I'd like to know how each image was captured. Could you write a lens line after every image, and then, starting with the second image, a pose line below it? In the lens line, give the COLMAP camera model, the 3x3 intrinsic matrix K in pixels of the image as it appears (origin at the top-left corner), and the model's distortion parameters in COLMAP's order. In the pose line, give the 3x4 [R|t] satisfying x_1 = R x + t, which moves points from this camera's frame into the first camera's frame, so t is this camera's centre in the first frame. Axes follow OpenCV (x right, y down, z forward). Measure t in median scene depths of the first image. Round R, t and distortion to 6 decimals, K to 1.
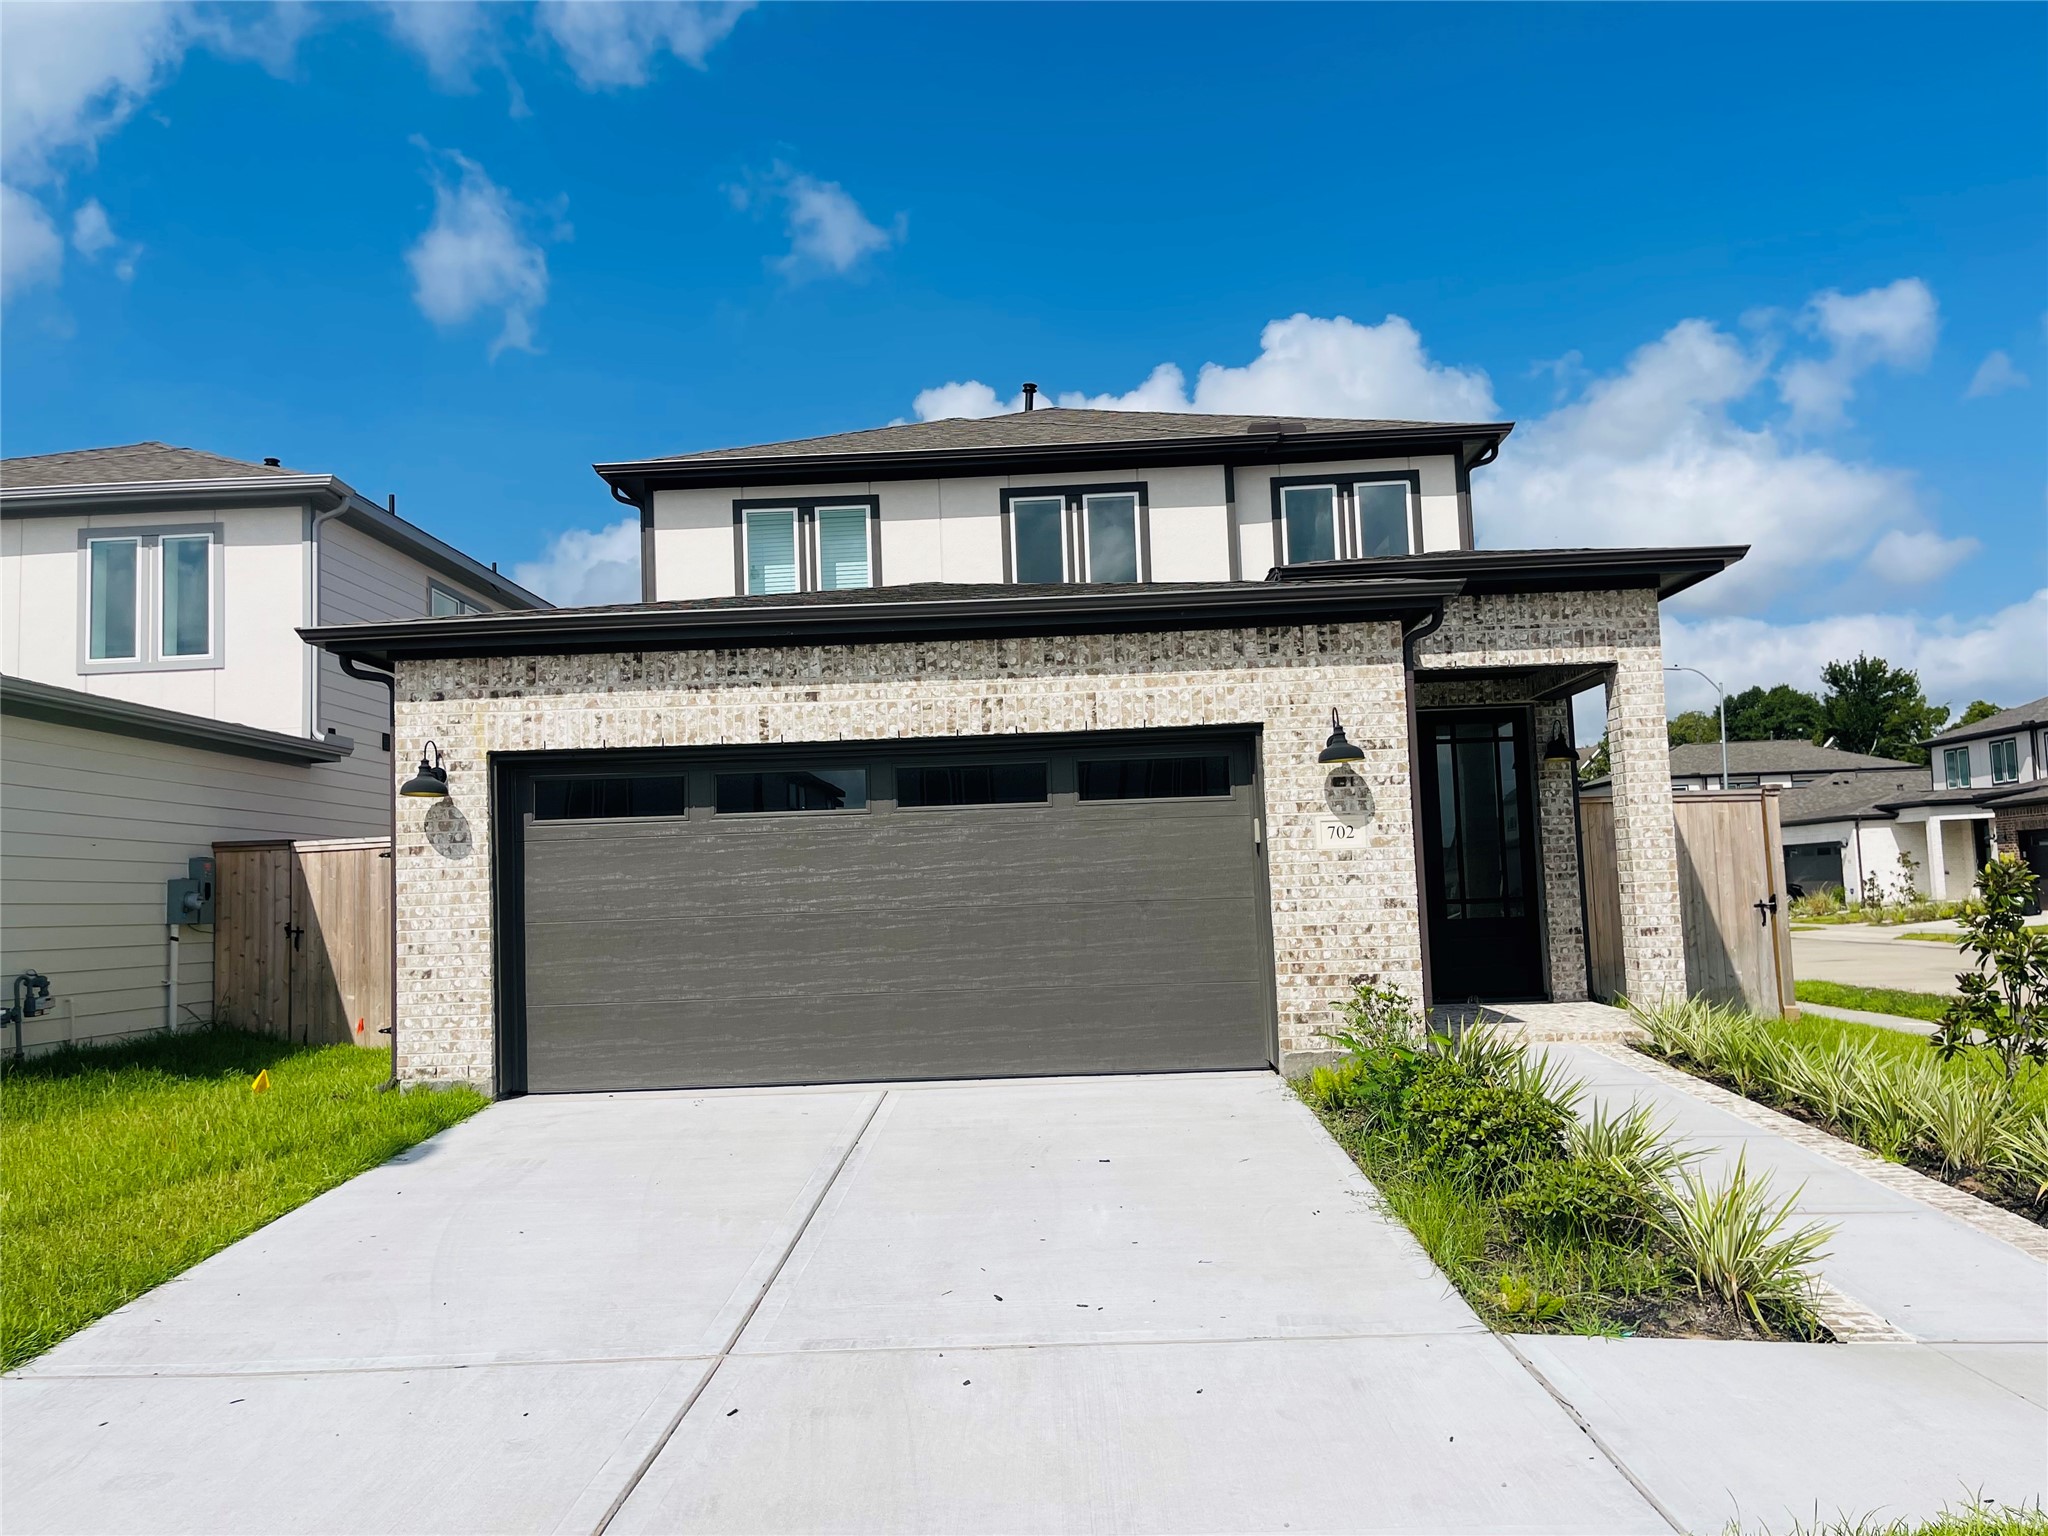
lens RADIAL K [[1544.0, 0, 1013.9], [0, 1544.0, 761.1], [0, 0, 1]] dist [0.071643, -0.090630]
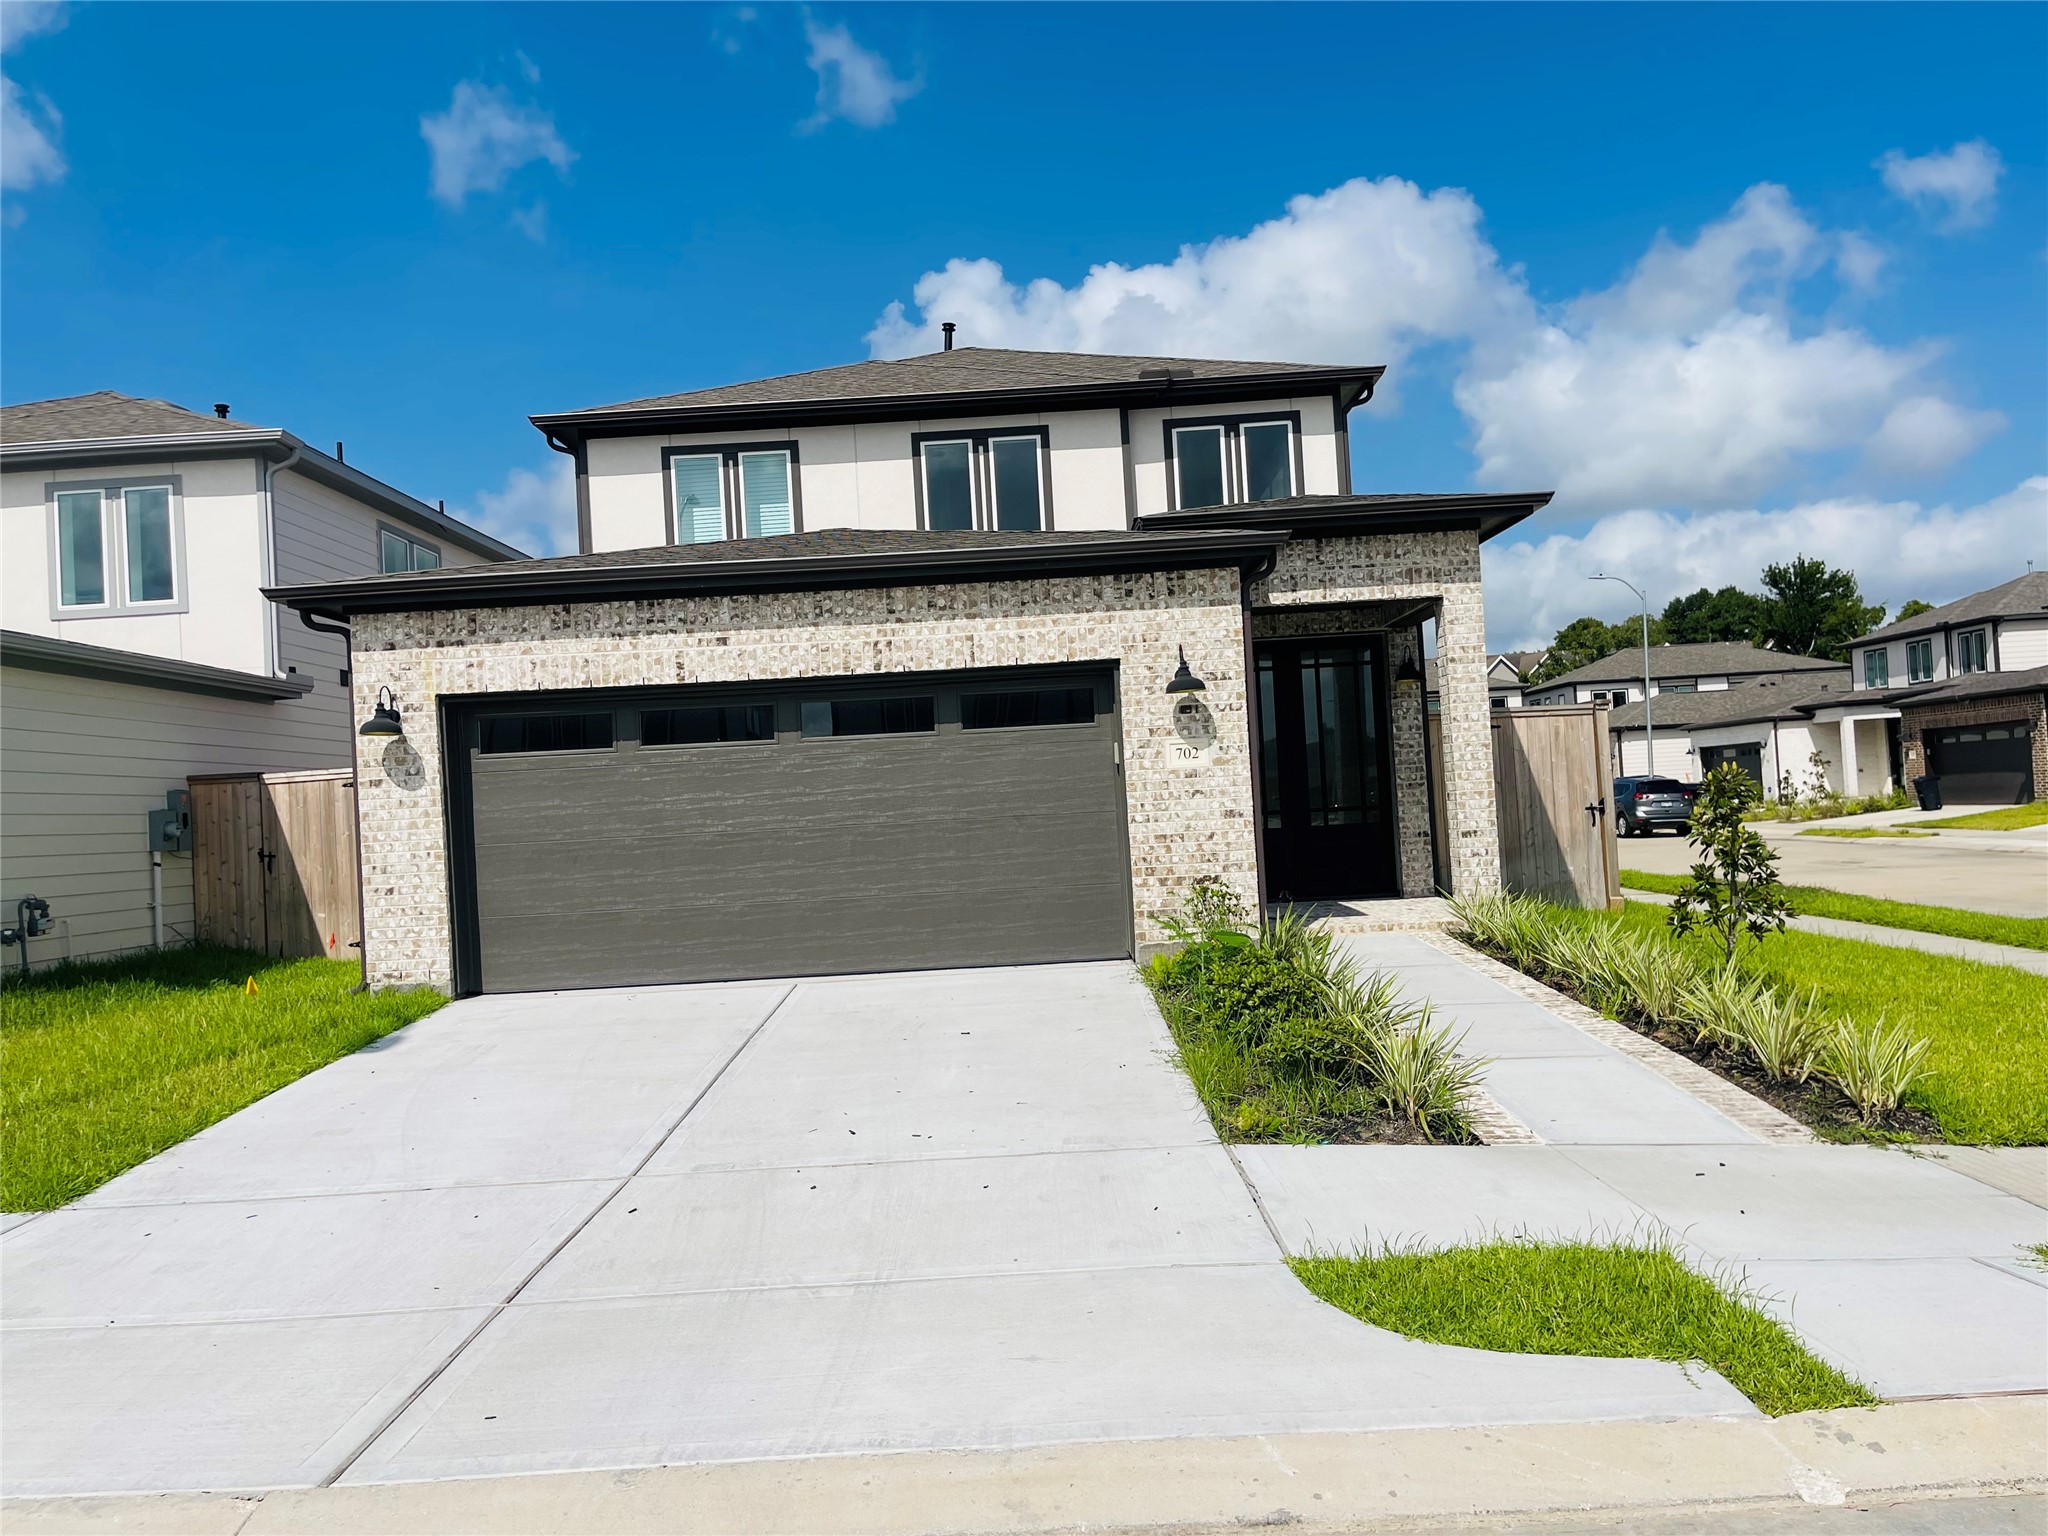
lens RADIAL K [[1544.0, 0, 1003.5], [0, 1544.0, 758.8], [0, 0, 1]] dist [0.071643, -0.090630]
pose [[0.999714, -0.017425, 0.016358, 0.054499], [0.016499, 0.998344, 0.055117, -0.015043], [-0.017291, -0.054832, 0.998346, -0.138565]]
